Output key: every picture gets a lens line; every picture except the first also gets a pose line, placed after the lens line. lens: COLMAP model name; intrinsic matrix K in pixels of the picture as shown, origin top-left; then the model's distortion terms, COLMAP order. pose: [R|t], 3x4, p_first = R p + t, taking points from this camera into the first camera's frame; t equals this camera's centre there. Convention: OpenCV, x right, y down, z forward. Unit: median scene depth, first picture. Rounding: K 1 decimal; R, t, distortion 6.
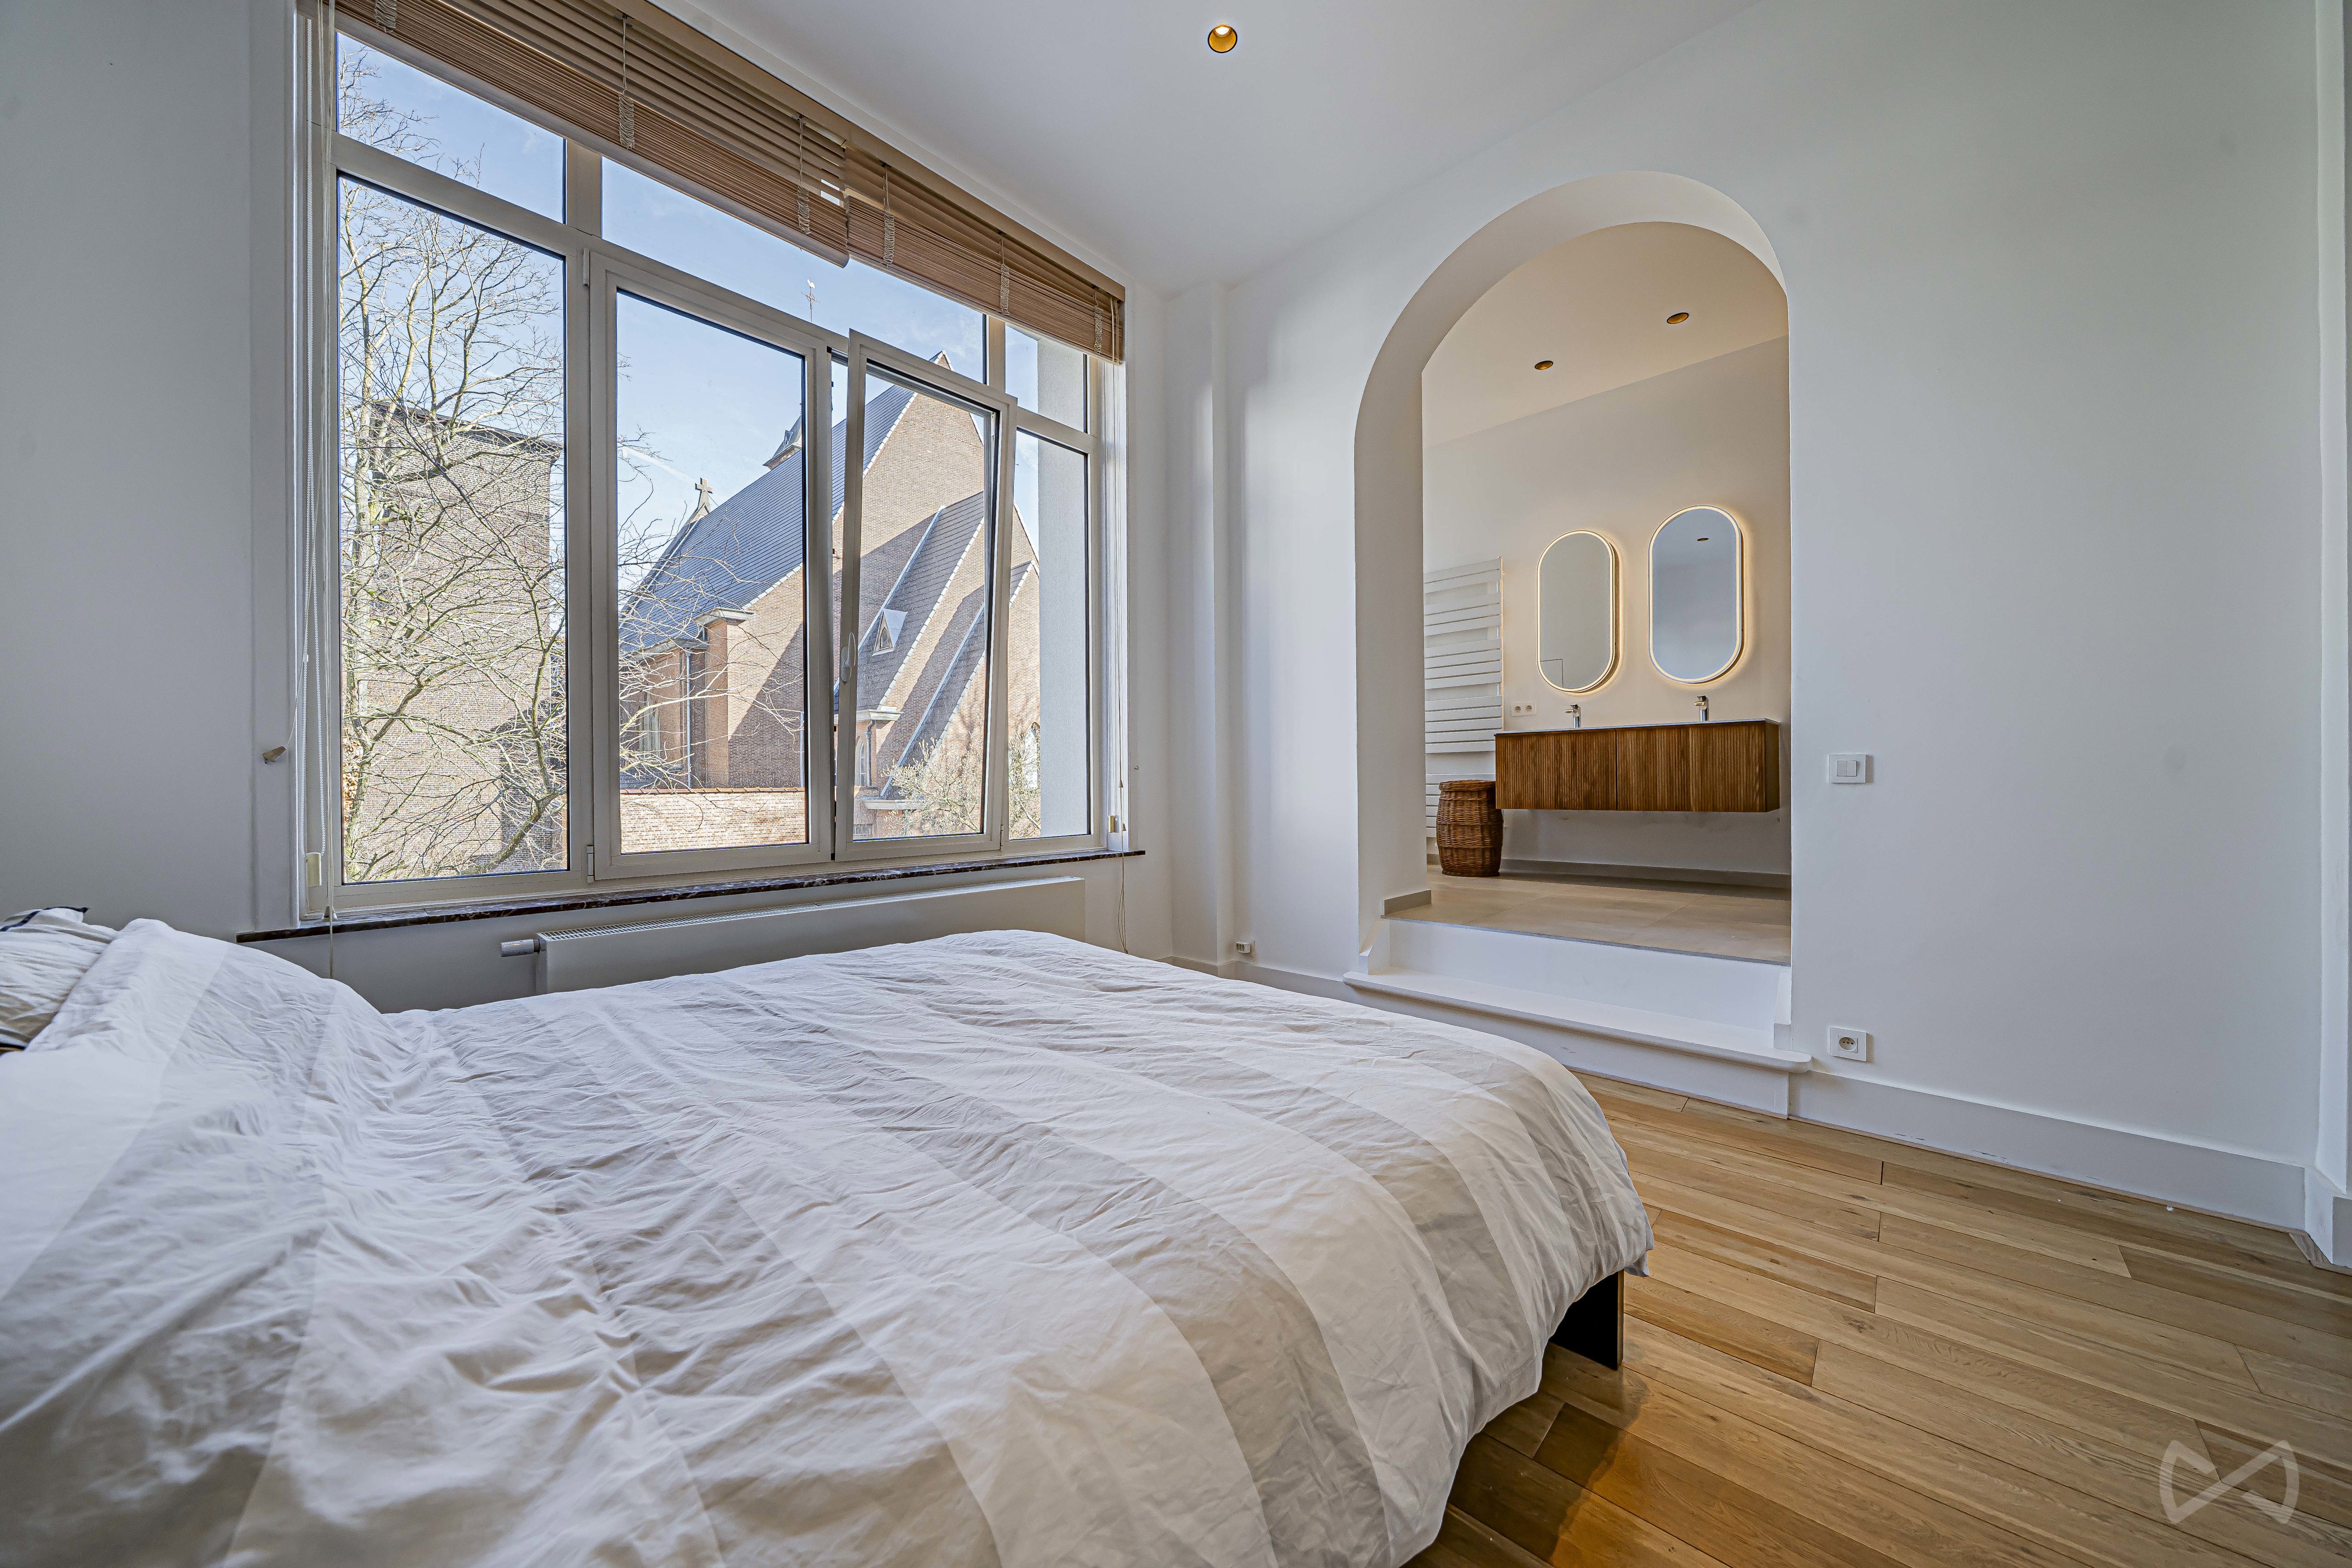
lens RADIAL K [[817.0, 0, 1186.4], [0, 817.0, 775.4], [0, 0, 1]] dist [0.000877, 0.000007]
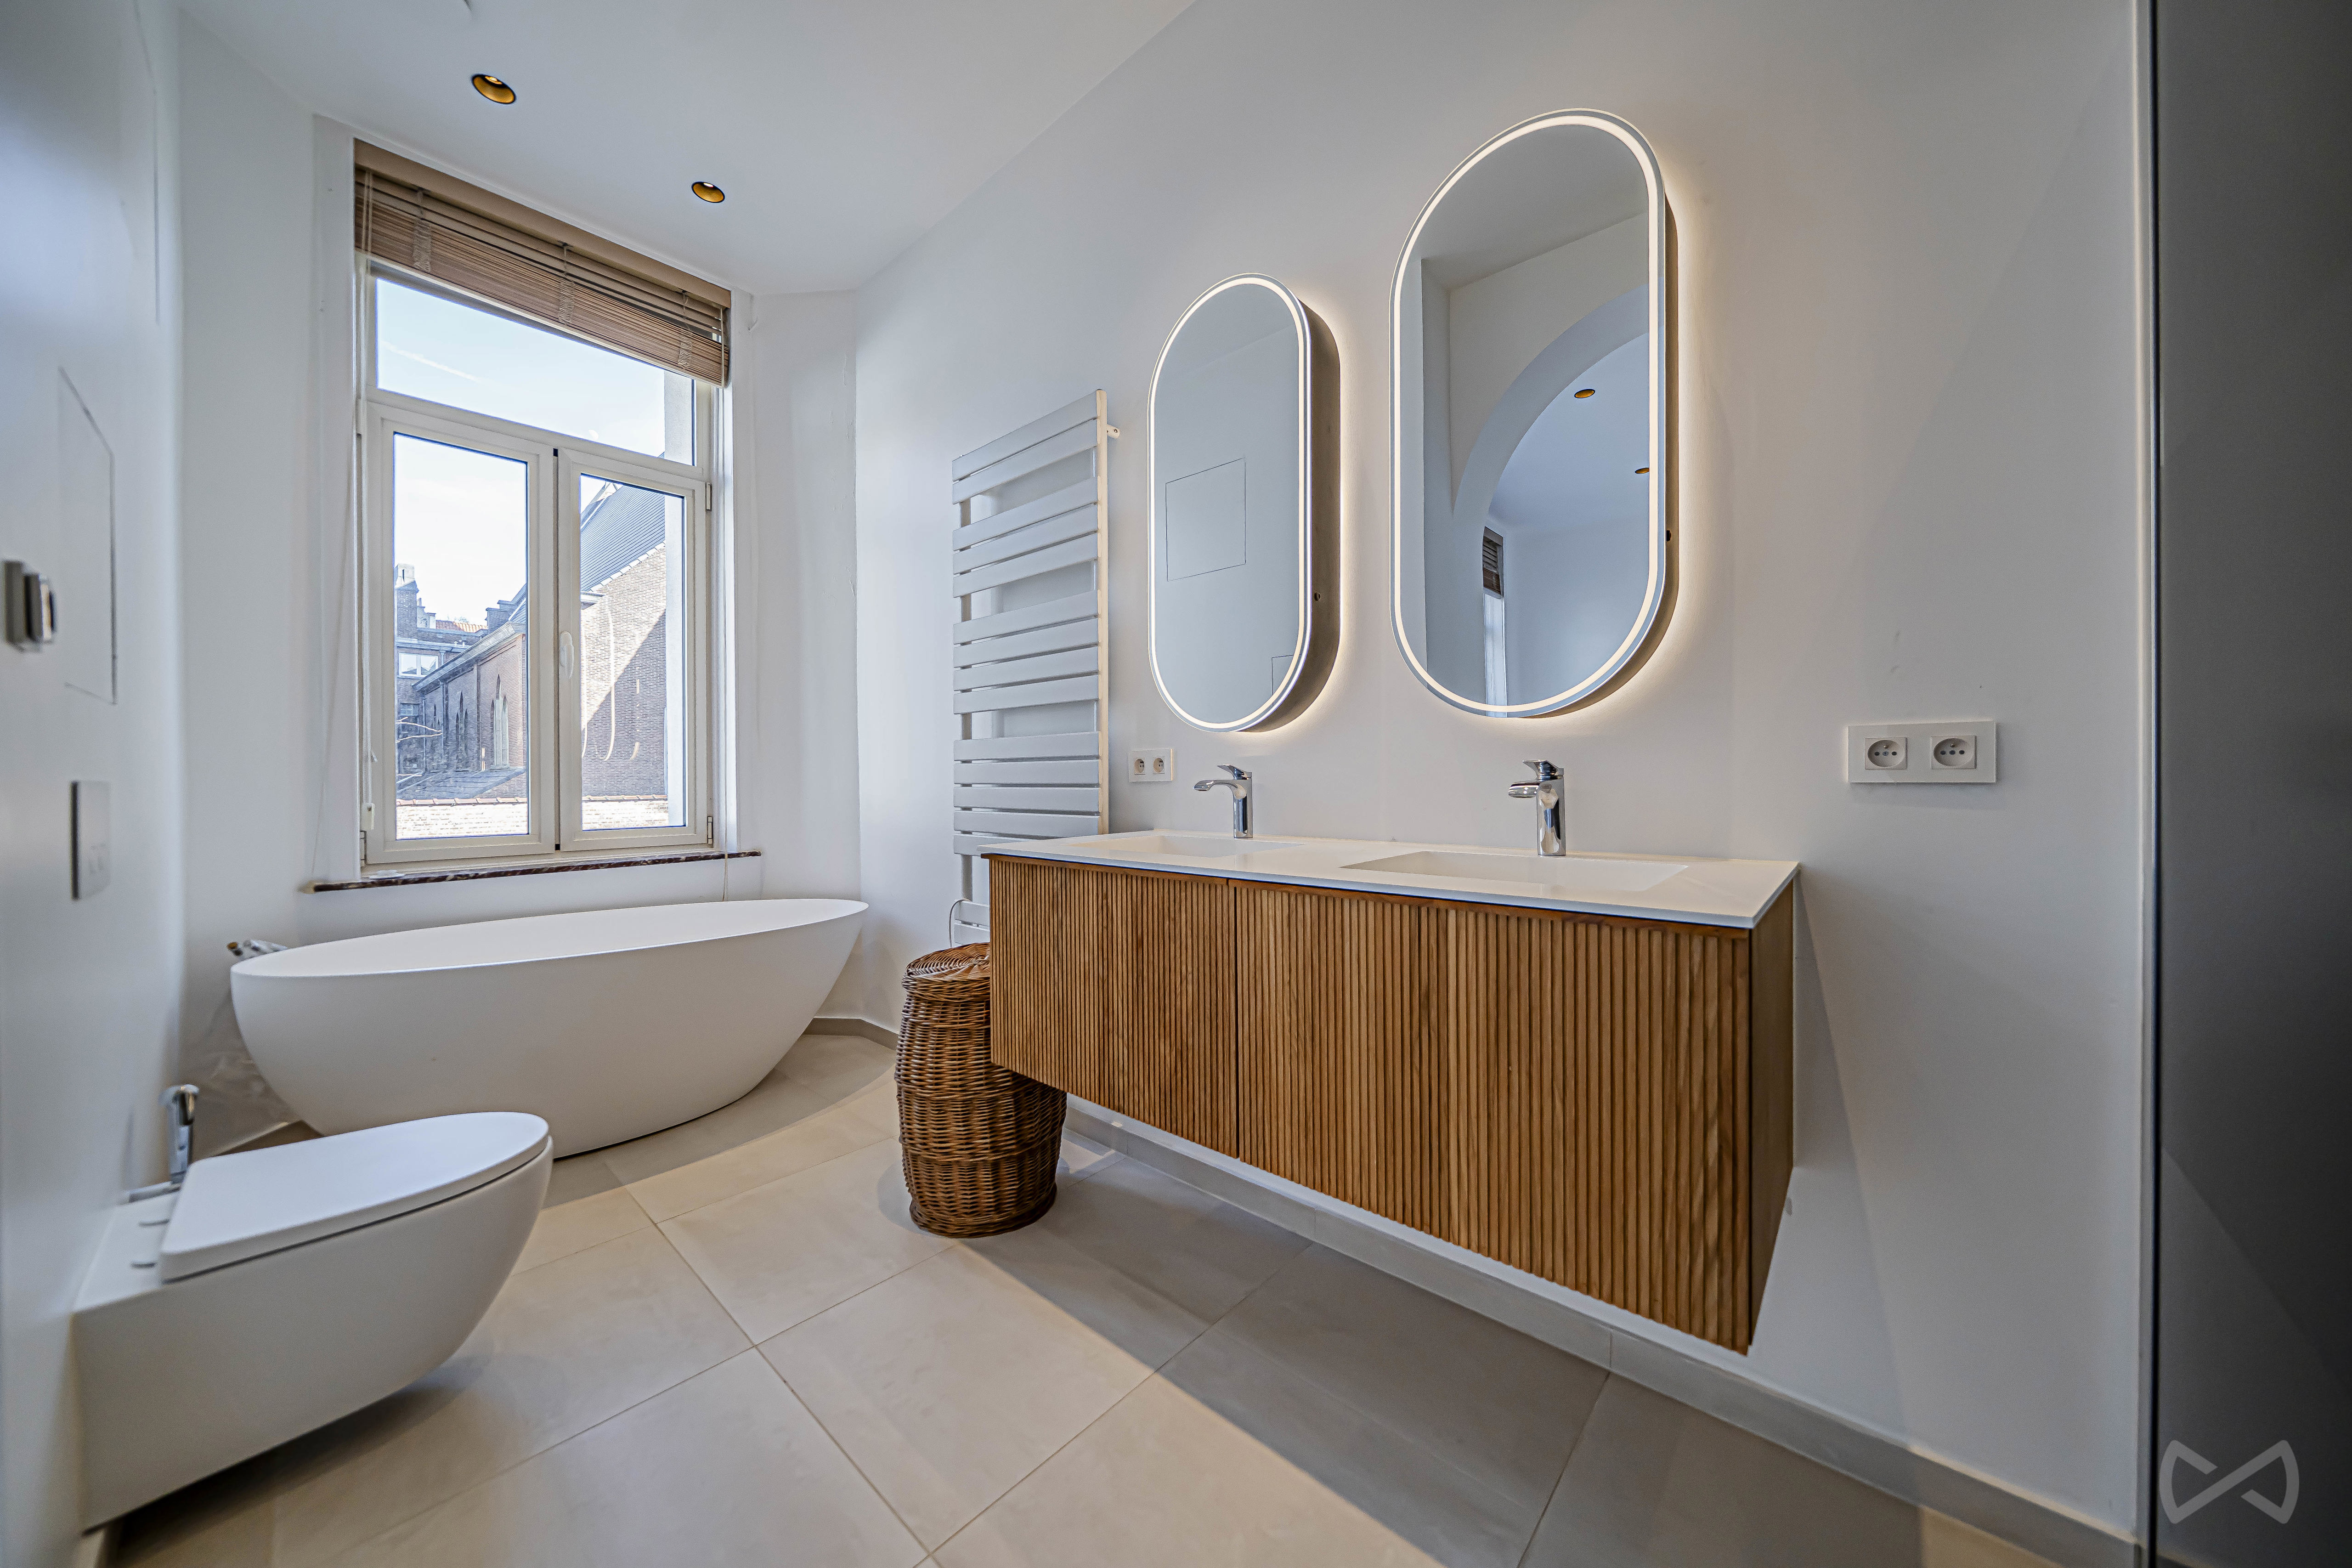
lens RADIAL K [[817.0, 0, 1192.0], [0, 817.0, 763.1], [0, 0, 1]] dist [0.000877, 0.000007]
pose [[0.999985, 0.003784, 0.003950, 0.093310], [-0.003758, 0.999972, -0.006420, -0.017380], [-0.003974, 0.006405, 0.999972, 0.130876]]
